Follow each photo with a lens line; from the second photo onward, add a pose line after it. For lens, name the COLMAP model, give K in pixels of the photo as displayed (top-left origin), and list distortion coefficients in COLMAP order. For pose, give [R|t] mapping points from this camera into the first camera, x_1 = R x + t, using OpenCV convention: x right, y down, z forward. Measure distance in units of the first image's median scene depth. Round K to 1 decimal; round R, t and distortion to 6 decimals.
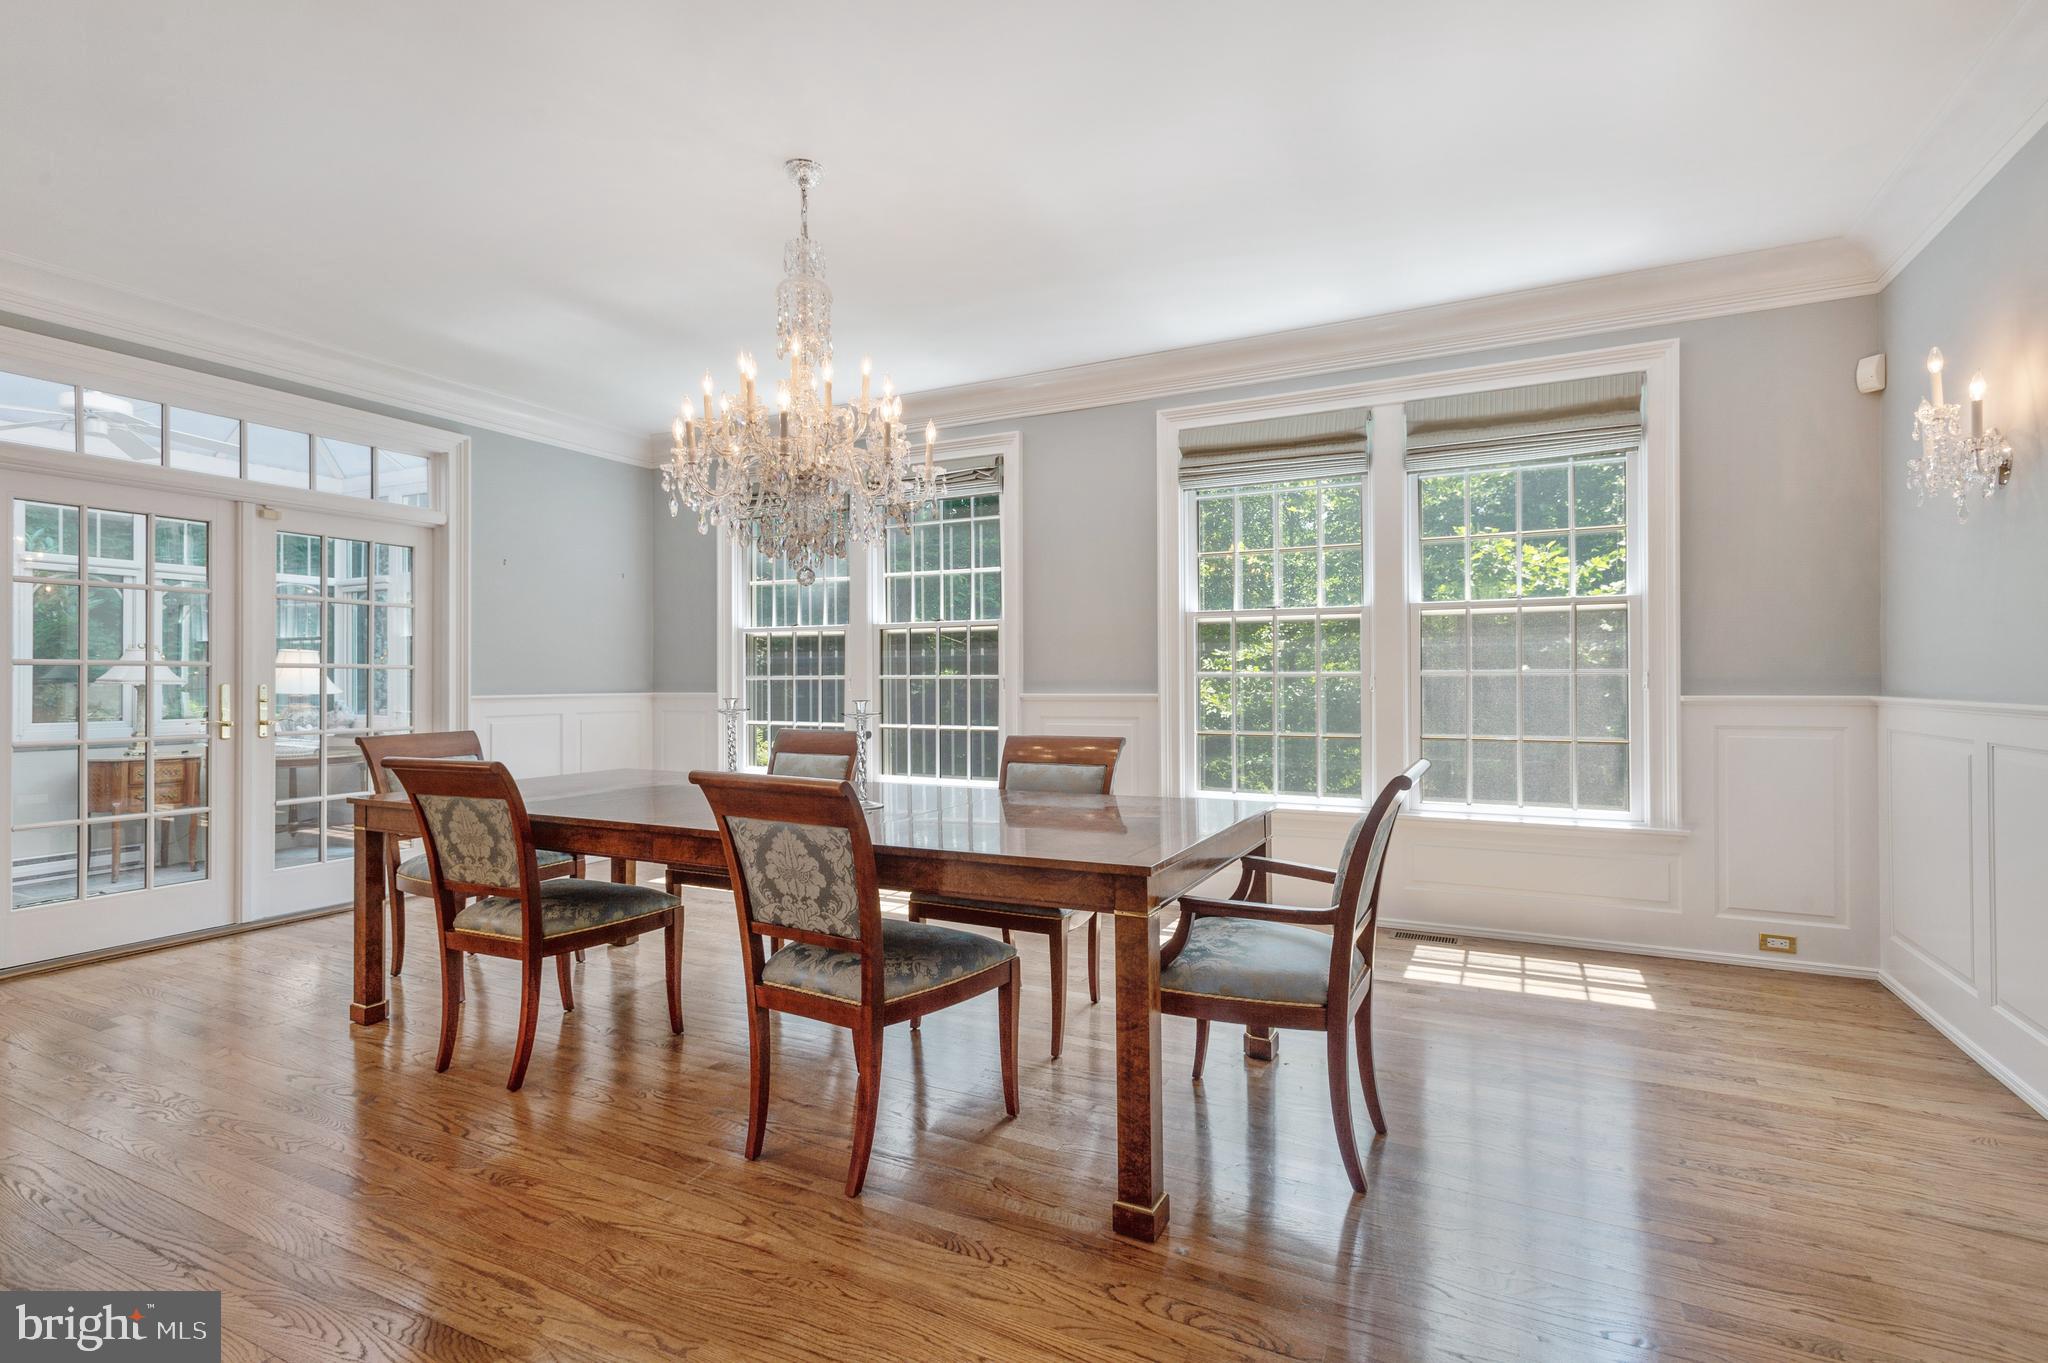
lens RADIAL K [[974.2, 0, 1024.0], [0, 974.2, 681.5], [0, 0, 1]] dist [0.010262, -0.000320]
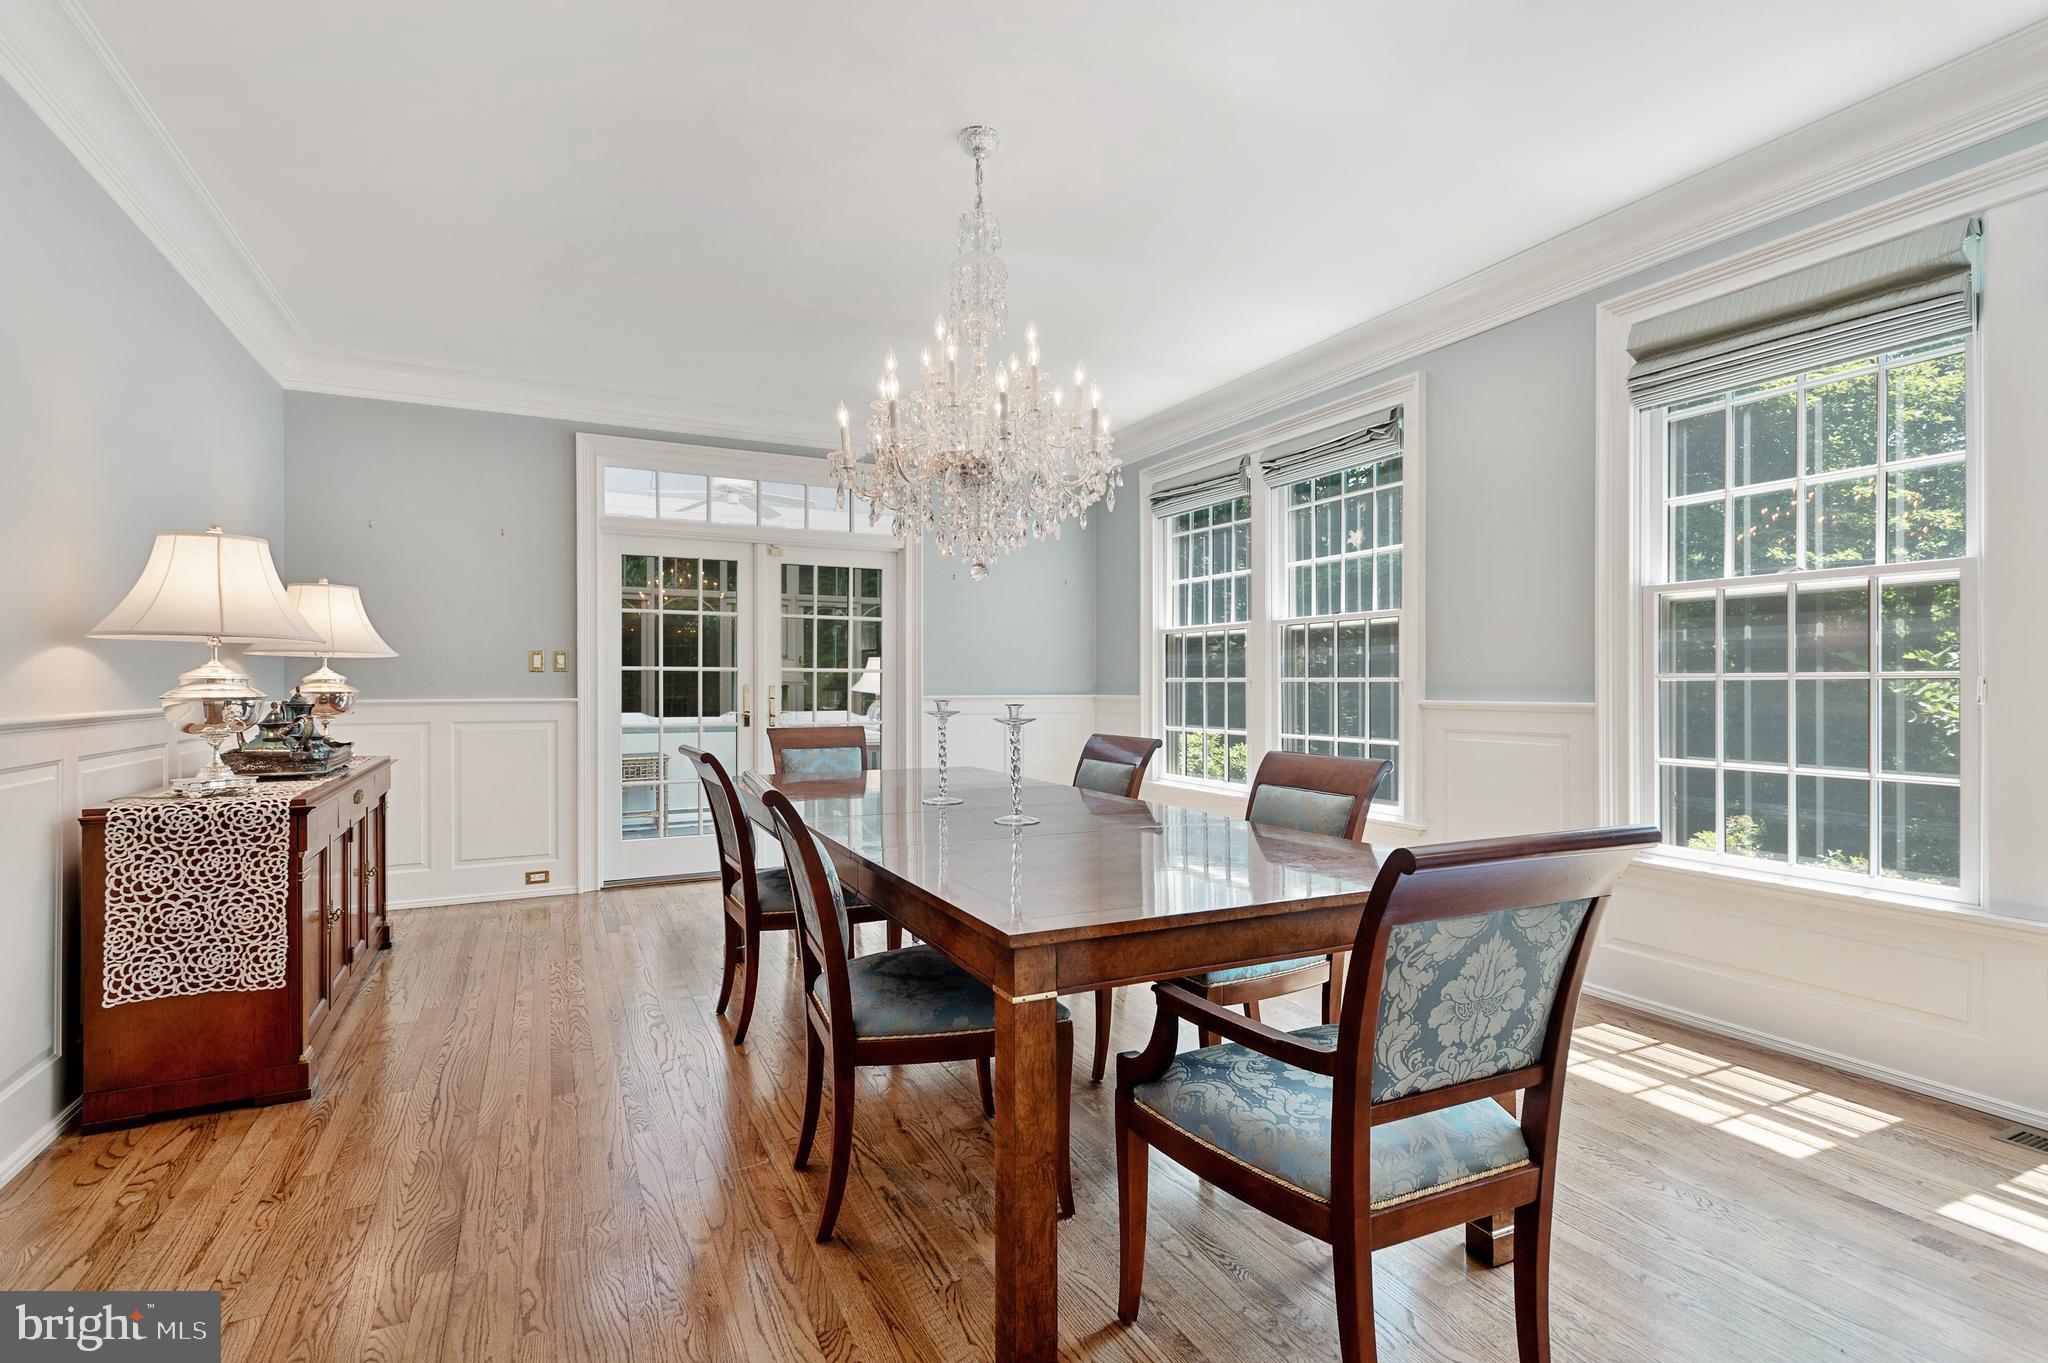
lens RADIAL K [[978.5, 0, 1020.3], [0, 978.5, 688.4], [0, 0, 1]] dist [0.024274, -0.010329]
pose [[0.791039, 0.006446, -0.611732, 0.246307], [-0.003592, 0.999976, 0.005891, -0.000871], [0.611755, -0.002463, 0.791043, 0.173277]]
